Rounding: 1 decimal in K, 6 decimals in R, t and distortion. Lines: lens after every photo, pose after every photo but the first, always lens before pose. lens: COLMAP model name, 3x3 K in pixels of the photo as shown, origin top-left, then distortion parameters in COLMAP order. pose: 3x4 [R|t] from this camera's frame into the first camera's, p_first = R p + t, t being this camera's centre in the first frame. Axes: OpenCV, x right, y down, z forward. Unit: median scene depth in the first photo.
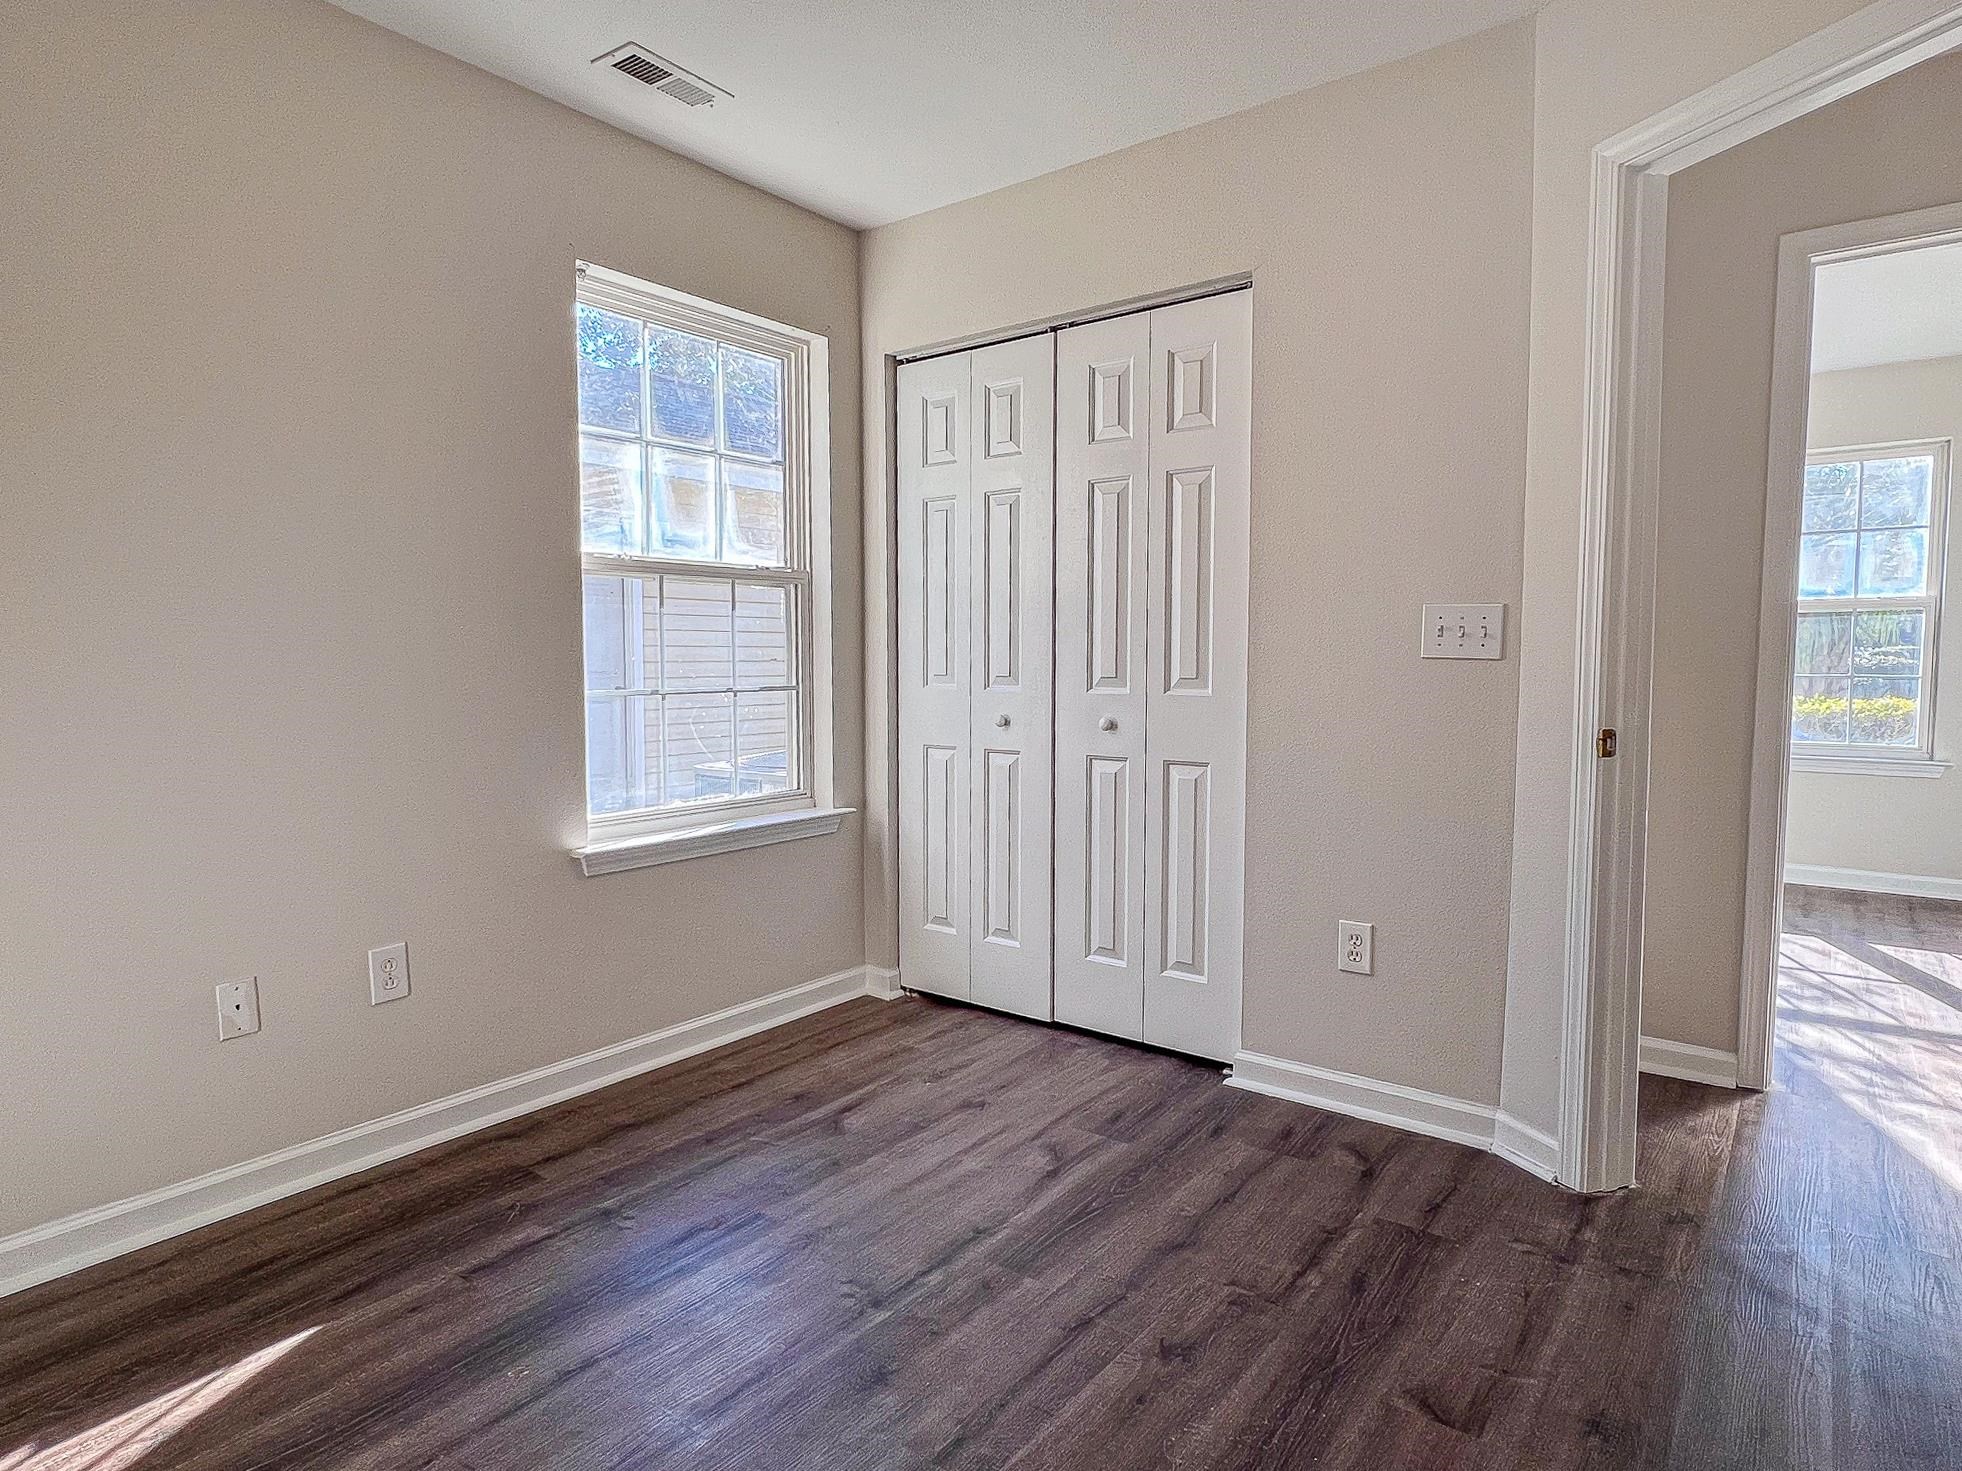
lens RADIAL K [[1081.5, 0, 988.4], [0, 1081.5, 732.7], [0, 0, 1]] dist [-0.000573, 0.000259]
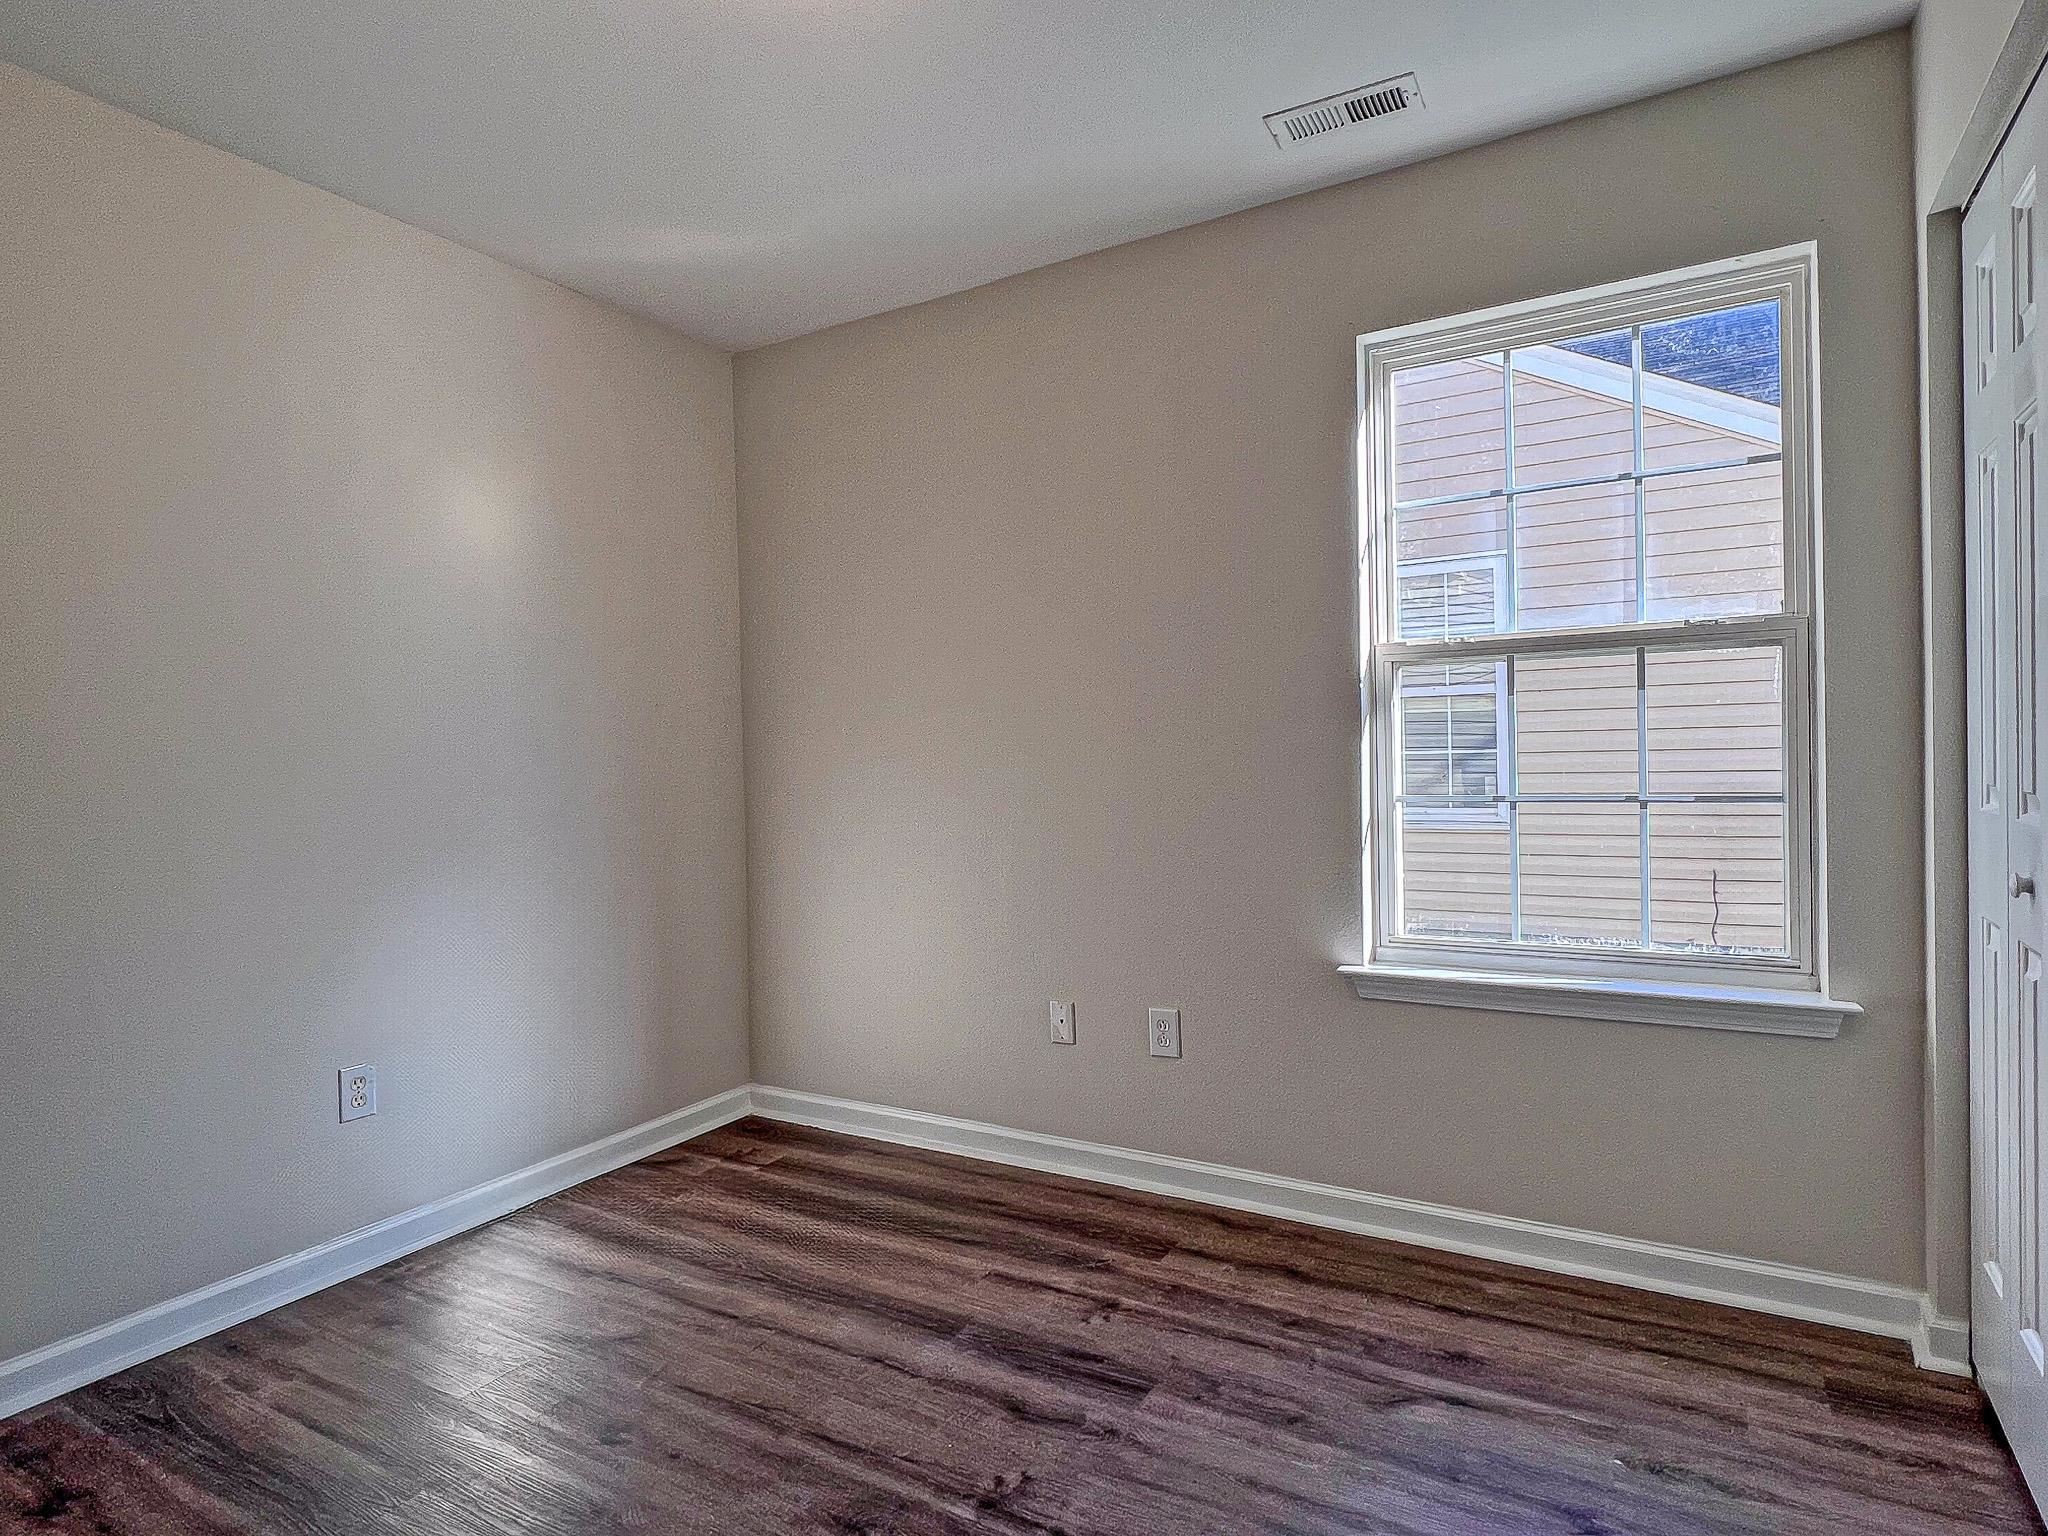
lens RADIAL K [[1129.0, 0, 1031.7], [0, 1129.0, 765.1], [0, 0, 1]] dist [-0.000573, 0.000259]
pose [[0.129055, 0.012544, -0.991558, 0.545003], [-0.044090, 0.999004, 0.006899, -0.058670], [0.990657, 0.042828, 0.129480, 0.595503]]
